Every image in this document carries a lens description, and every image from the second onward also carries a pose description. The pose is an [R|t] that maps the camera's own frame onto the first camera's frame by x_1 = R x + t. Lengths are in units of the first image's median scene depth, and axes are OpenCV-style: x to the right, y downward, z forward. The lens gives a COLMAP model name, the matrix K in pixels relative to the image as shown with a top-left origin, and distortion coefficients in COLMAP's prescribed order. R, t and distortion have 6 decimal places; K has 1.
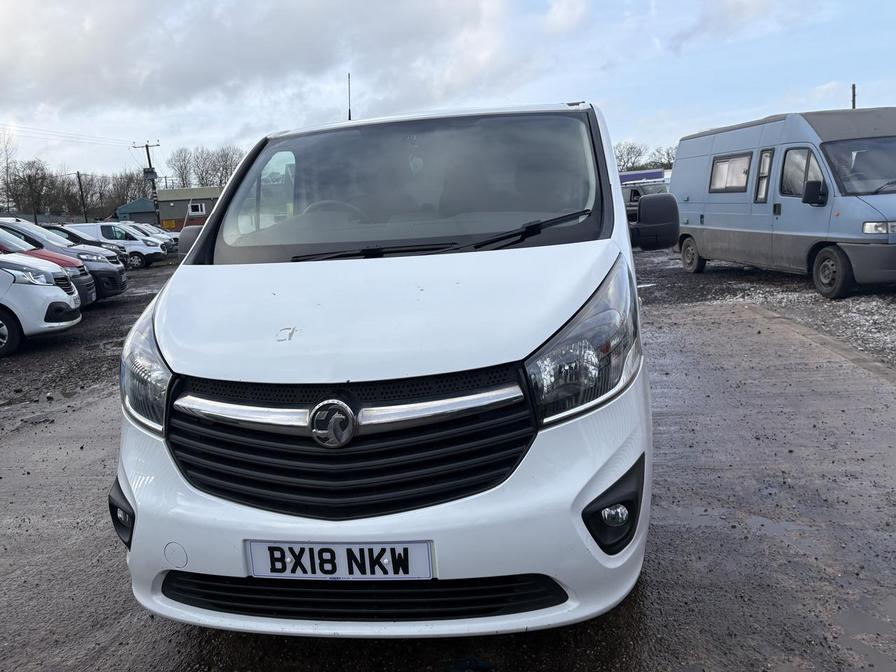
lens RADIAL K [[694.1, 0, 447.7], [0, 694.1, 330.5], [0, 0, 1]] dist [0.035163, -0.034141]
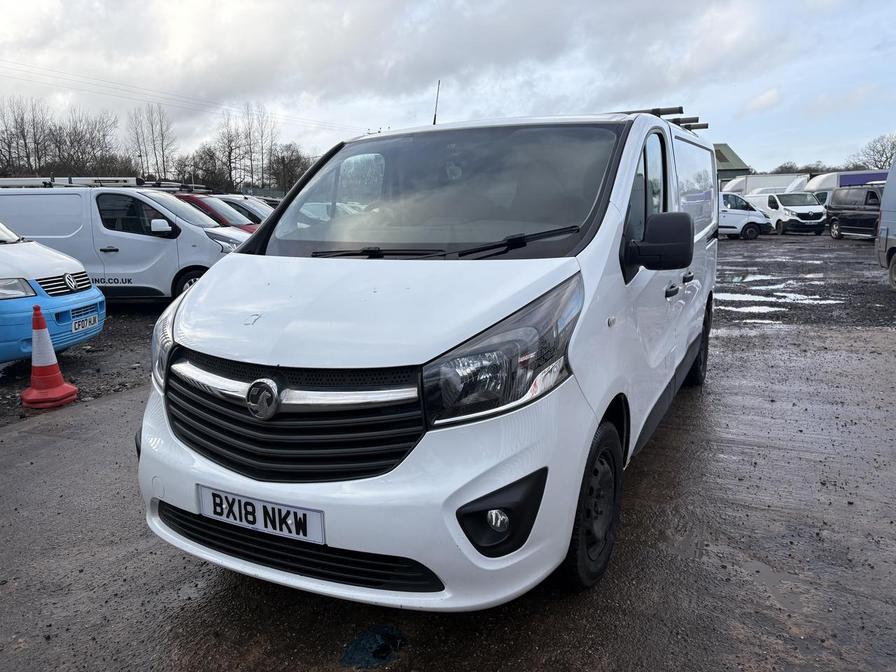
lens RADIAL K [[694.1, 0, 446.2], [0, 694.1, 339.2], [0, 0, 1]] dist [0.035163, -0.034141]
pose [[0.945906, 0.106379, -0.306505, 0.364745], [-0.097062, 0.994236, 0.045528, -0.039021], [0.309582, -0.013316, 0.950779, -0.018672]]
